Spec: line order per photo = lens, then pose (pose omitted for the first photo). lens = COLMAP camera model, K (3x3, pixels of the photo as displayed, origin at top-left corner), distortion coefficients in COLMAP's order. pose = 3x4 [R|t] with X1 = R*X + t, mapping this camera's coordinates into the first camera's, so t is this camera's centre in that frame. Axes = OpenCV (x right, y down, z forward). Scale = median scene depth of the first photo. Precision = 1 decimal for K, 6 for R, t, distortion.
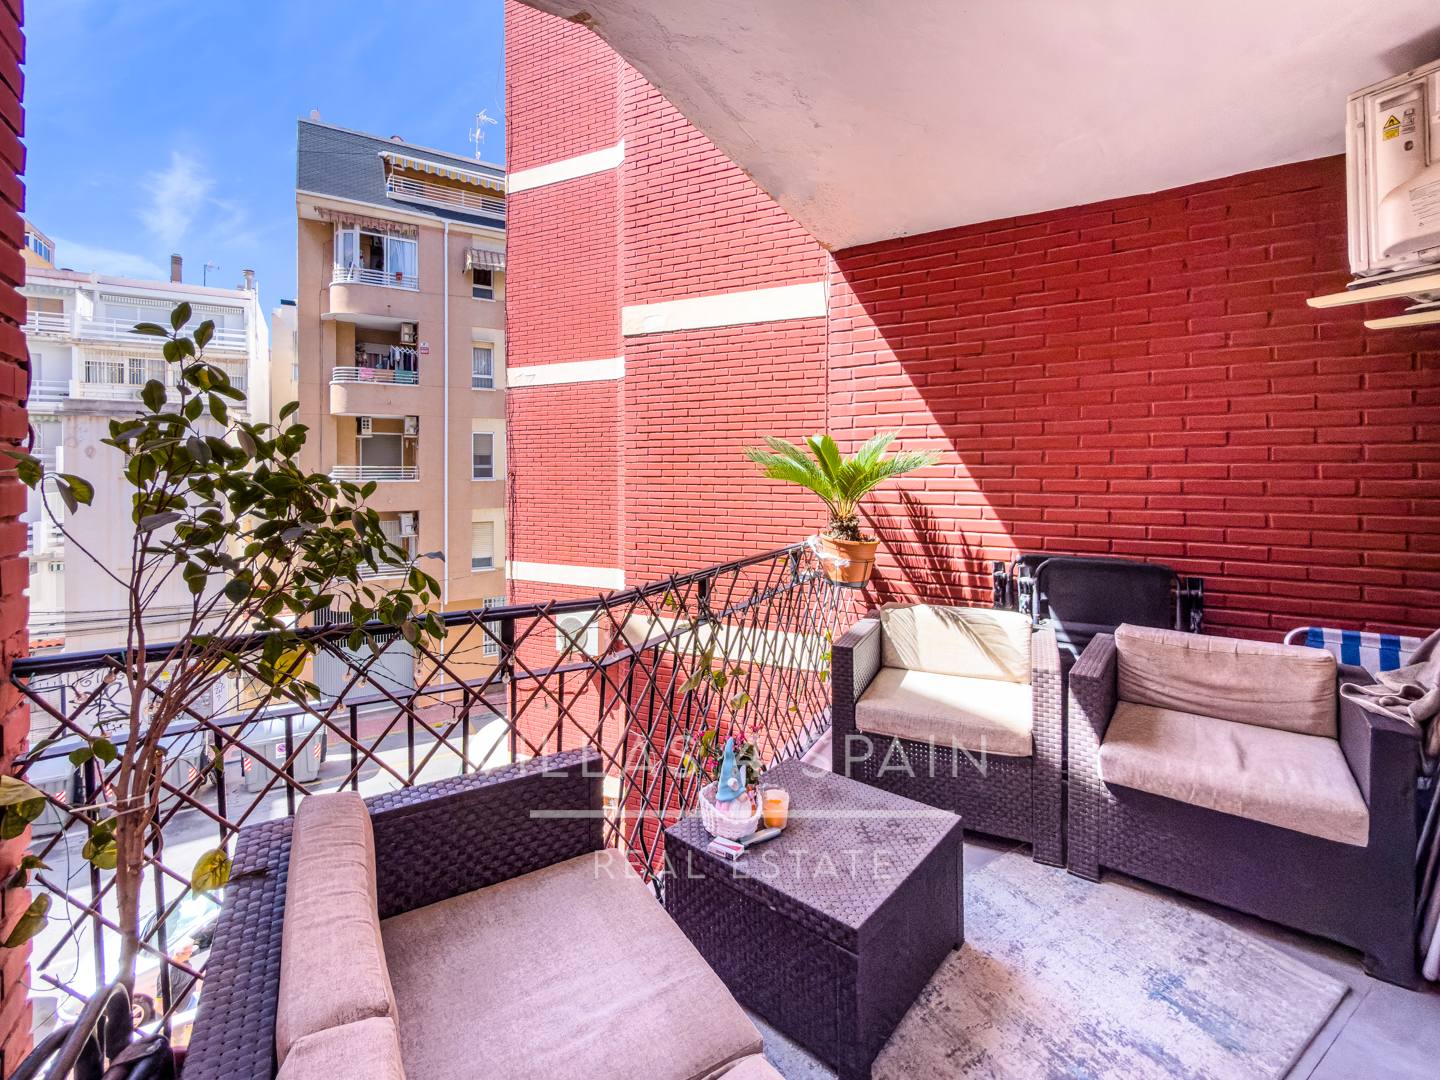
lens RADIAL K [[619.6, 0, 711.3], [0, 619.6, 476.4], [0, 0, 1]] dist [0.000297, -0.001079]
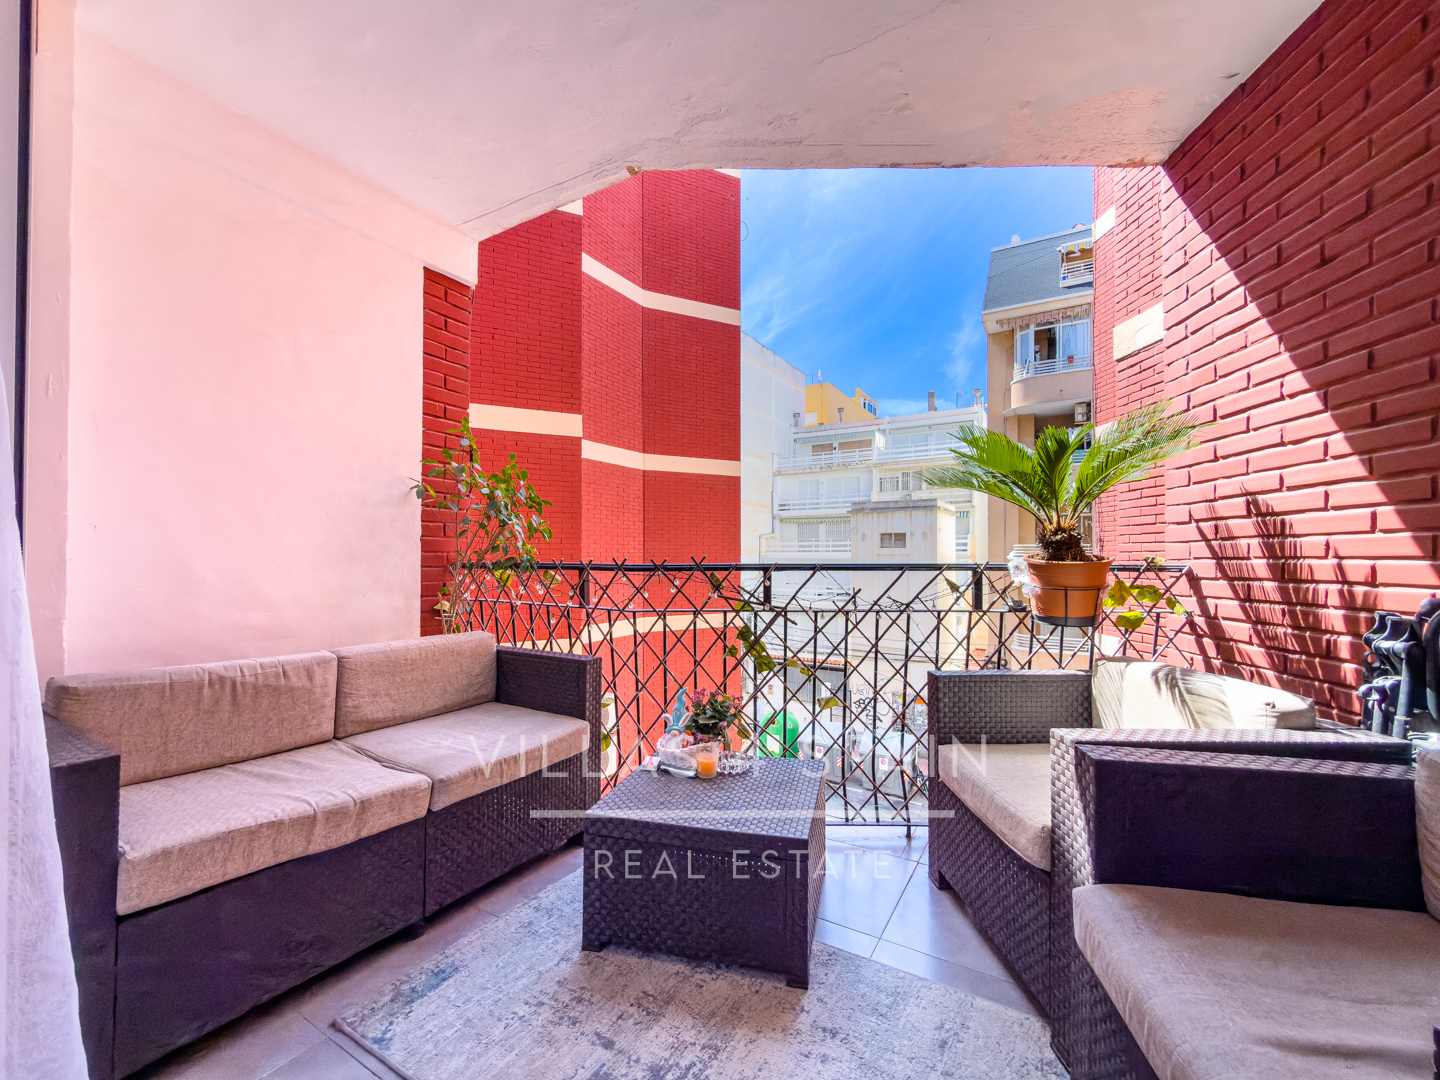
lens RADIAL K [[601.2, 0, 745.3], [0, 601.2, 552.1], [0, 0, 1]] dist [-0.000296, 0.000202]
pose [[0.468187, -0.007551, -0.883597, 0.596327], [-0.012516, 0.999807, -0.015175, 0.093676], [0.883541, 0.018164, 0.468002, 0.289139]]
